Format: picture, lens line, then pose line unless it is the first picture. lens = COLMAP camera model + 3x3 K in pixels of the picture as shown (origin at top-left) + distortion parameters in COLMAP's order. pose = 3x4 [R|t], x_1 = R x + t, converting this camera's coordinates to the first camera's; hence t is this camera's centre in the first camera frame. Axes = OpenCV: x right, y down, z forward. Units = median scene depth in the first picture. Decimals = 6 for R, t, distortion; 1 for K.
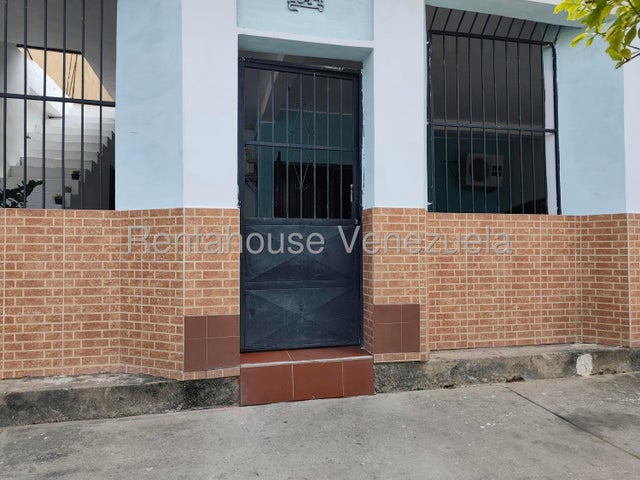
lens RADIAL K [[427.8, 0, 323.6], [0, 427.8, 242.3], [0, 0, 1]] dist [0.007375, -0.008818]
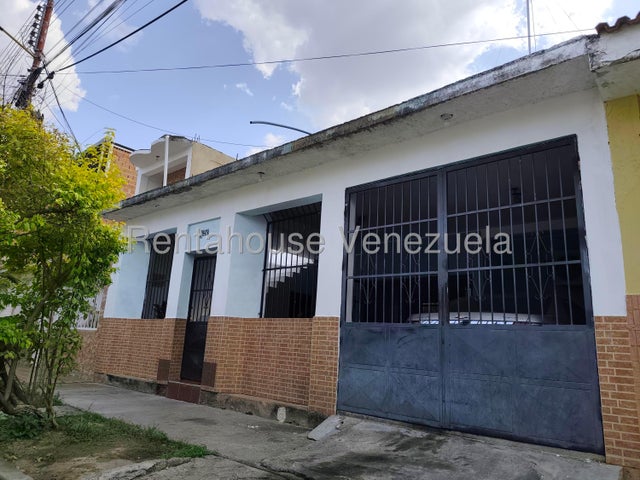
lens RADIAL K [[427.8, 0, 326.4], [0, 427.8, 240.1], [0, 0, 1]] dist [0.007375, -0.008818]
pose [[0.608098, -0.154185, -0.778745, 2.411816], [-0.037999, 0.974180, -0.222552, 0.004804], [0.792952, 0.164925, 0.586538, 0.109357]]
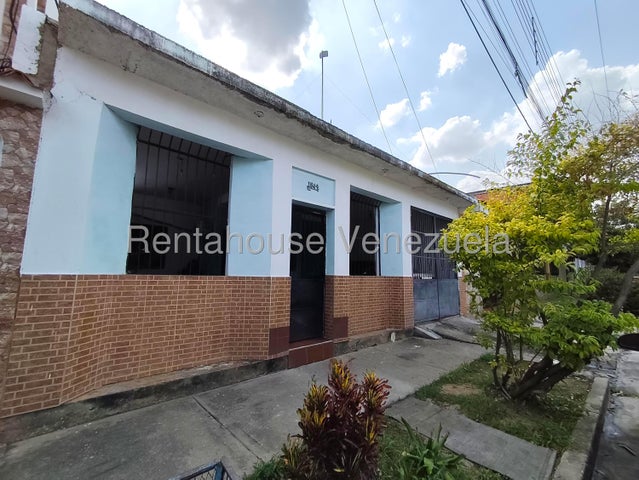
lens RADIAL K [[286.5, 0, 308.5], [0, 286.5, 238.8], [0, 0, 1]] dist [-0.004036, -0.000057]
pose [[0.876301, 0.077655, 0.475464, -0.814523], [-0.031627, 0.994068, -0.104065, -0.119775], [-0.480725, 0.076155, 0.873558, -0.347573]]
